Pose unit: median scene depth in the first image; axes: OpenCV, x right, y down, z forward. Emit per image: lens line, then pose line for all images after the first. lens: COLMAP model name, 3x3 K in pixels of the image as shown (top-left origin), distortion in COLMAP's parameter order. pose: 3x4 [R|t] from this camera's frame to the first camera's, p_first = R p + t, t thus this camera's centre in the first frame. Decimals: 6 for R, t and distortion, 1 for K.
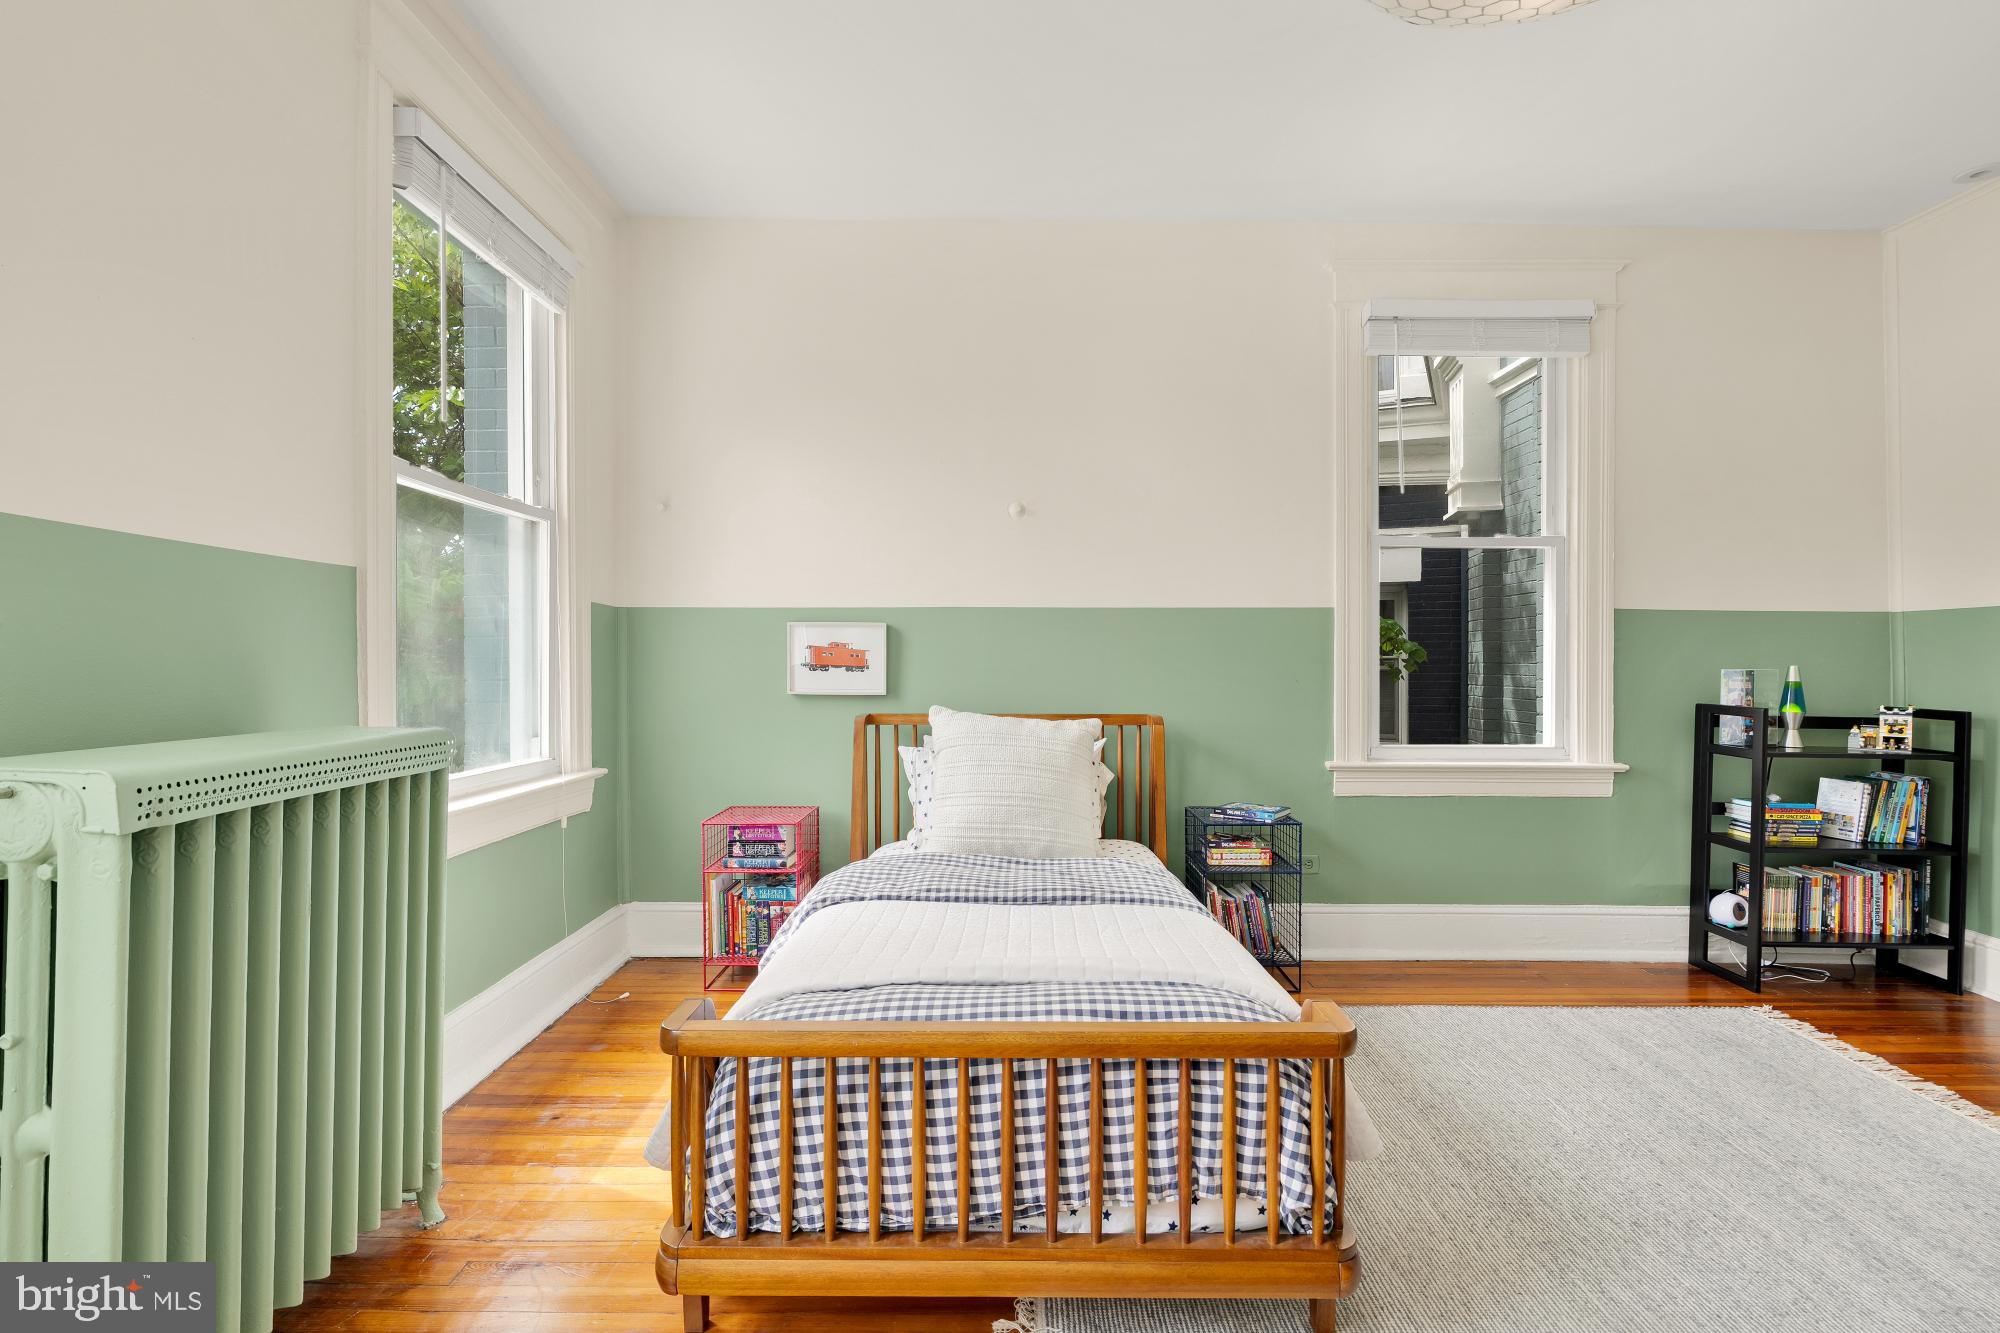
lens RADIAL K [[927.0, 0, 1004.4], [0, 927.0, 671.9], [0, 0, 1]] dist [-0.008609, 0.002378]
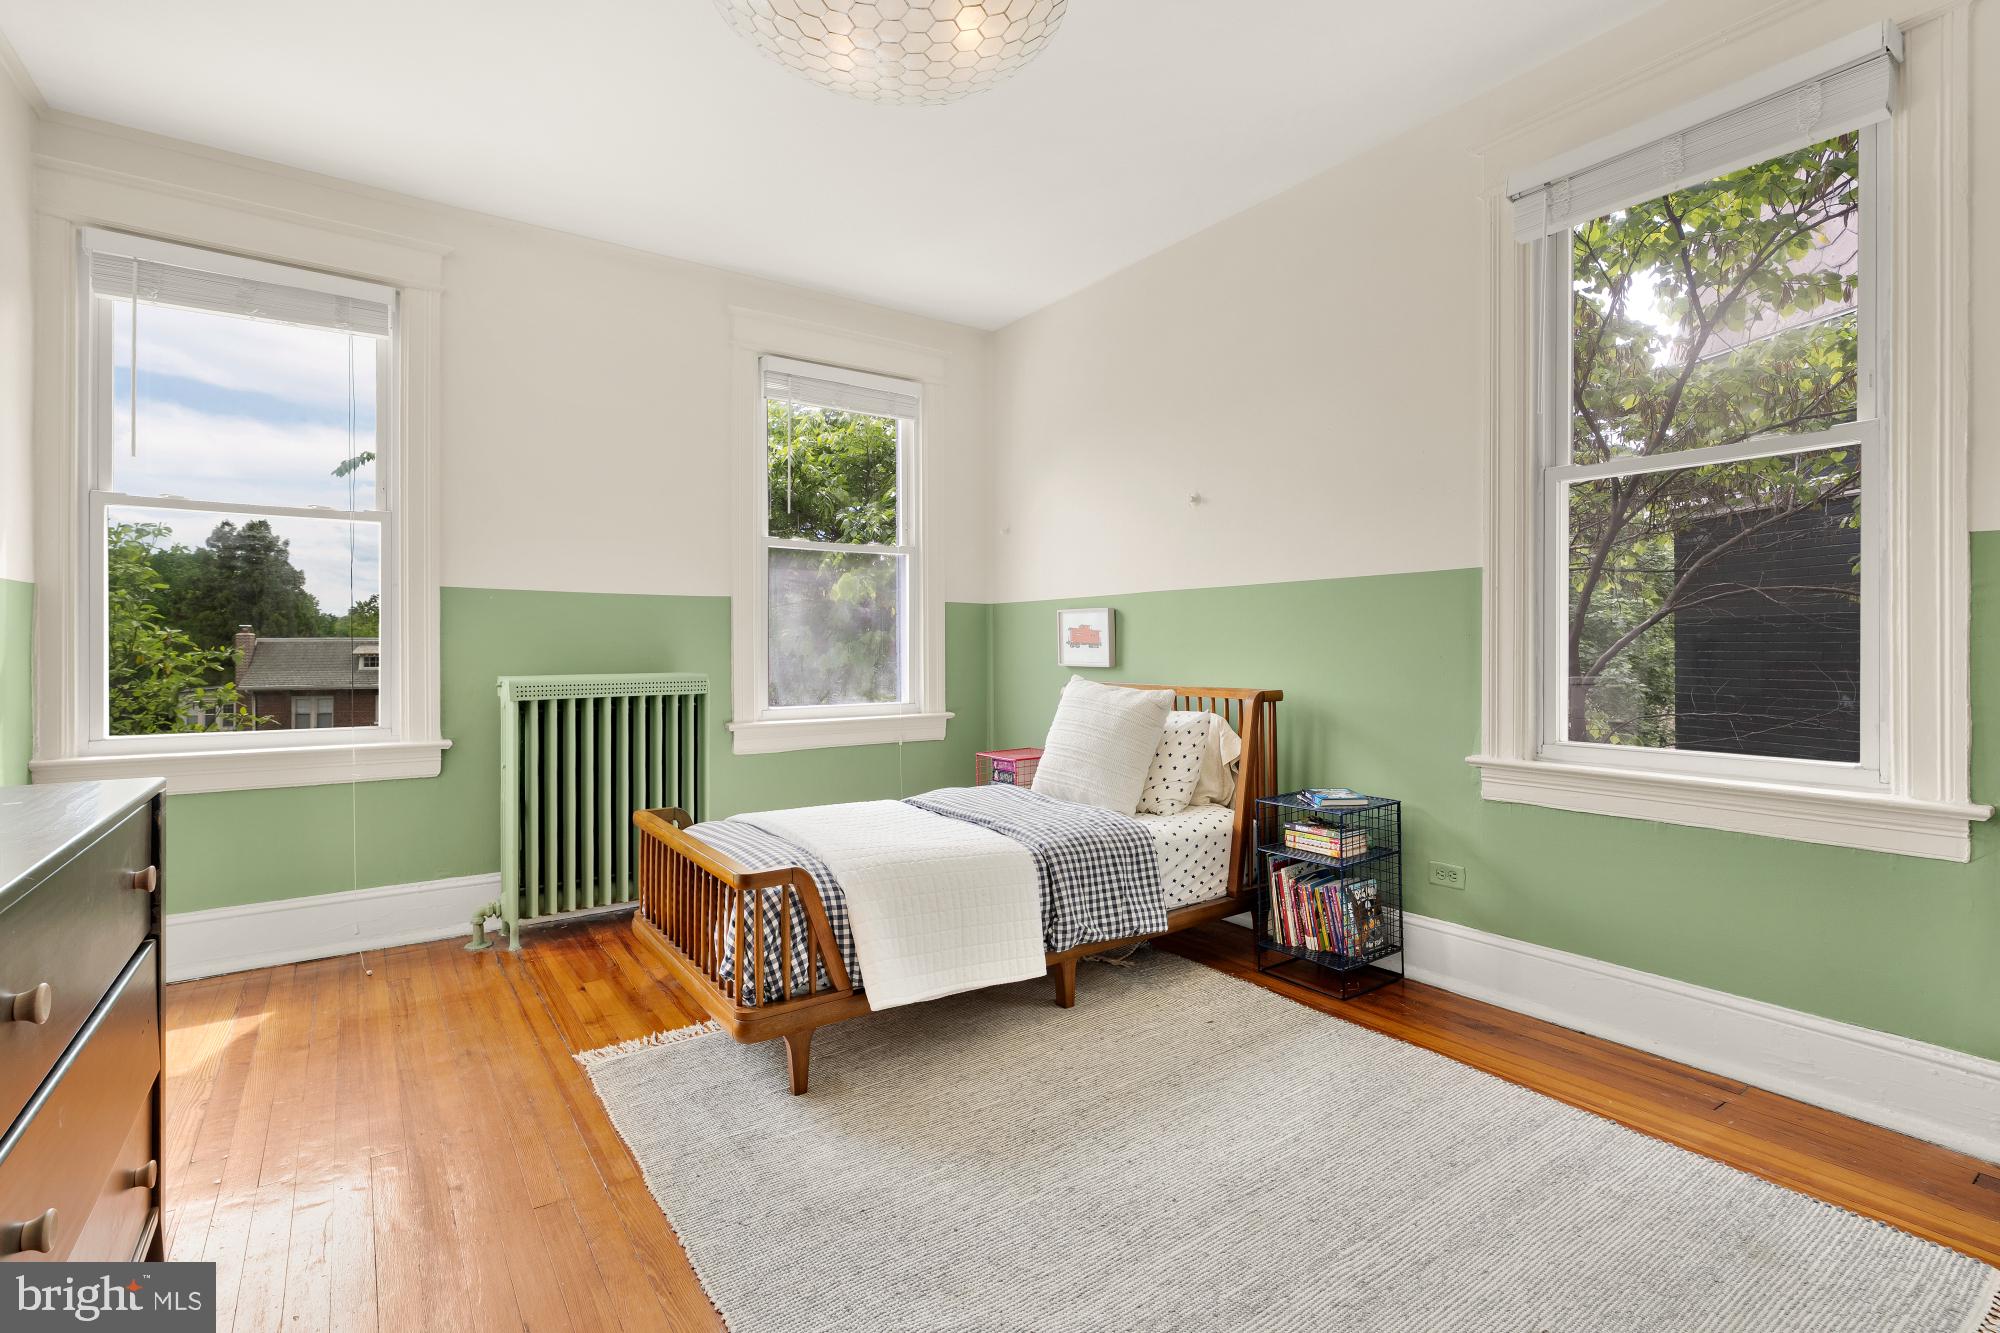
lens RADIAL K [[927.0, 0, 1004.3], [0, 927.0, 652.7], [0, 0, 1]] dist [-0.008609, 0.002378]
pose [[0.573712, 0.000923, -0.819056, 1.303901], [0.000324, 0.999999, 0.001353, 0.007597], [0.819057, -0.001042, 0.573712, 0.316032]]
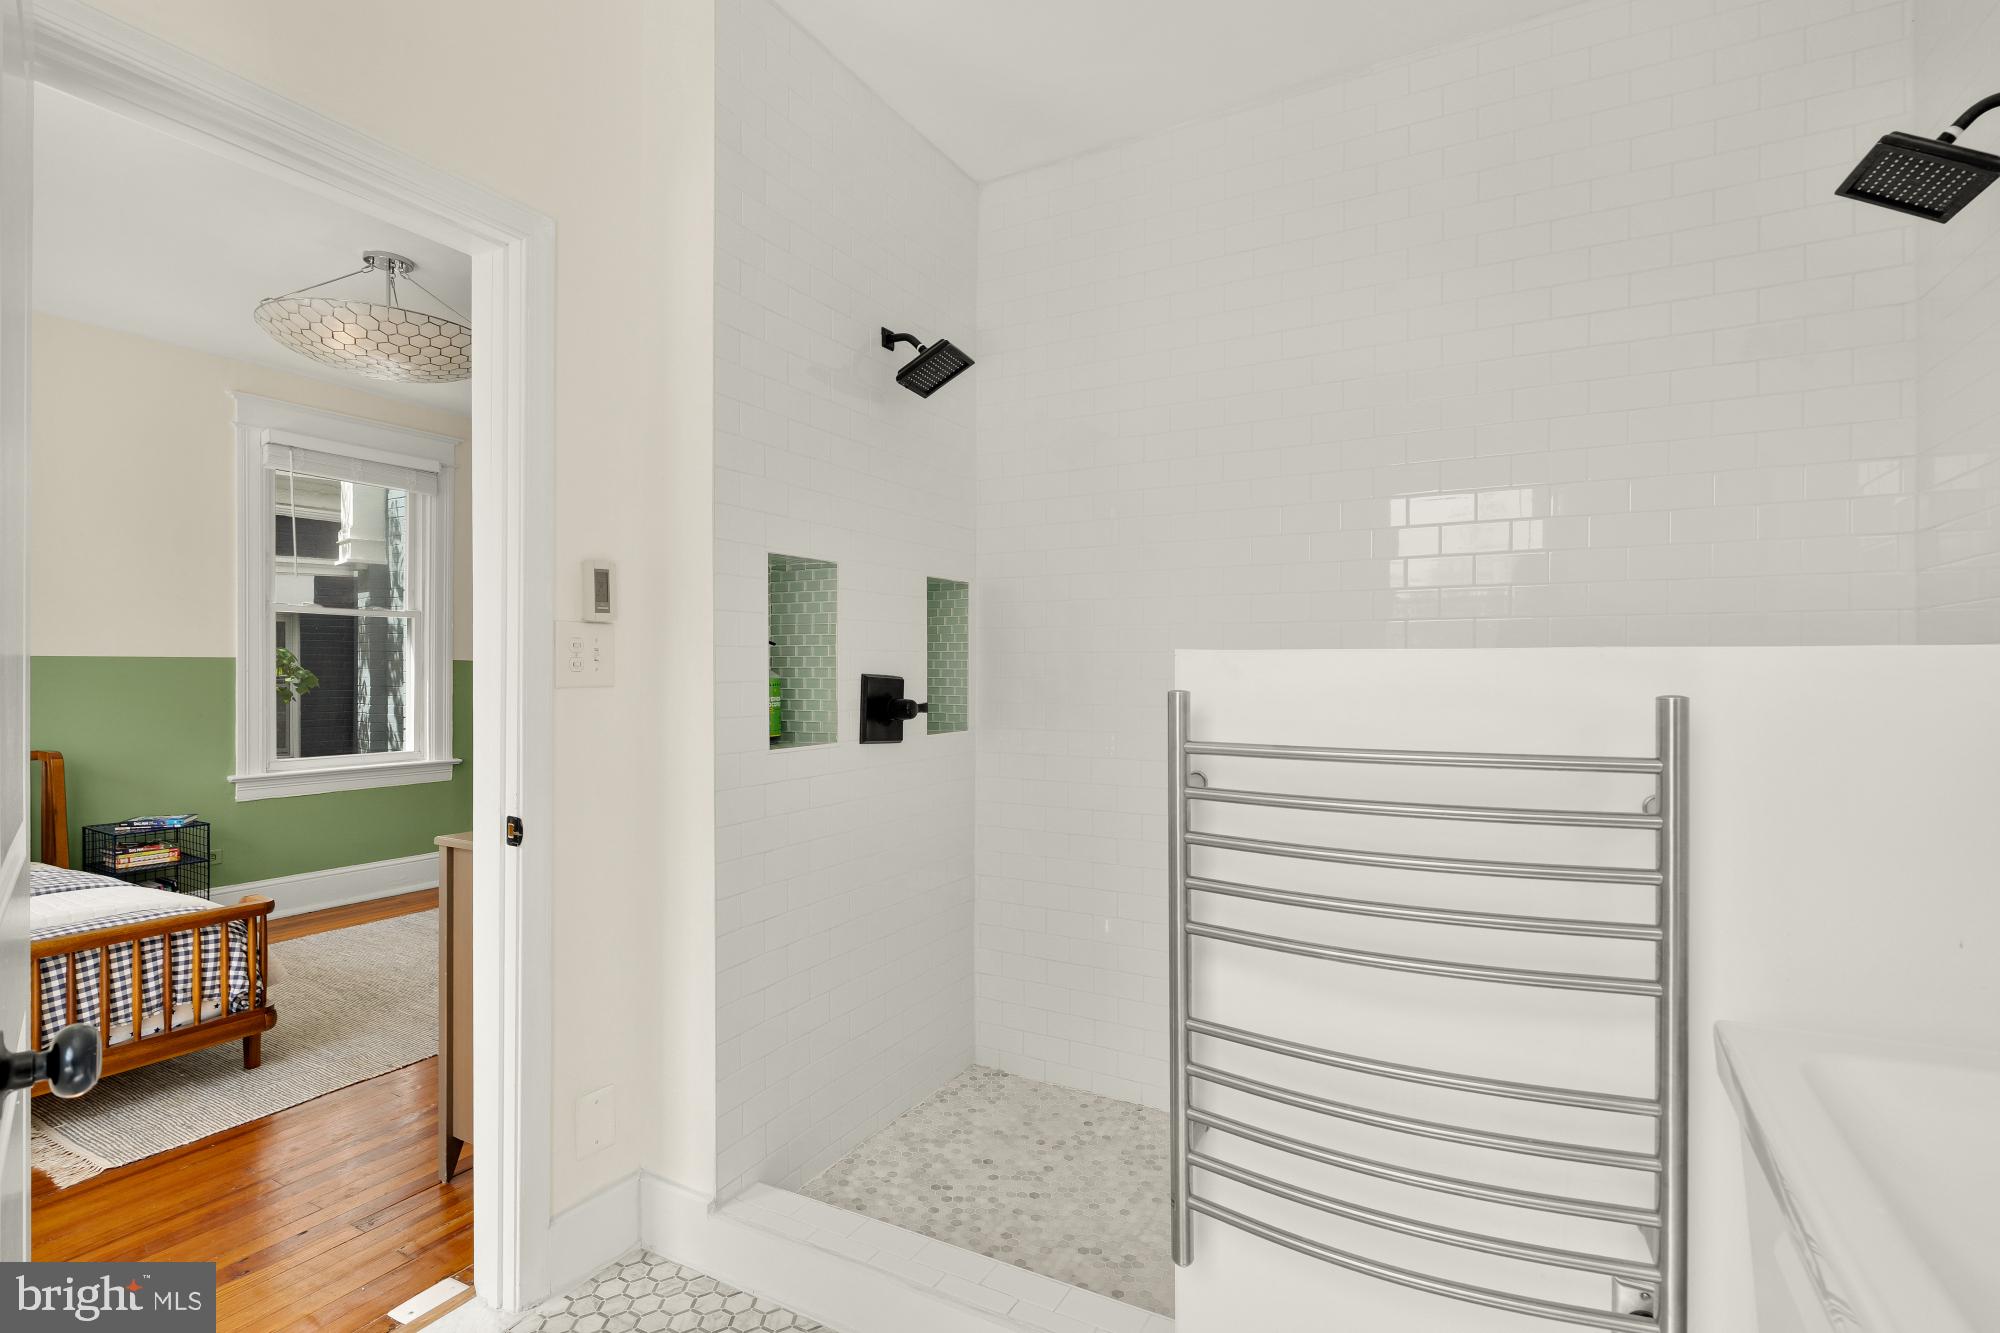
lens RADIAL K [[927.0, 0, 1009.8], [0, 927.0, 667.5], [0, 0, 1]] dist [-0.008609, 0.002378]
pose [[0.481695, 0.001705, 0.876337, -0.433353], [0.002060, 0.999993, -0.003078, -0.082411], [-0.876337, 0.003288, 0.481688, -0.979578]]
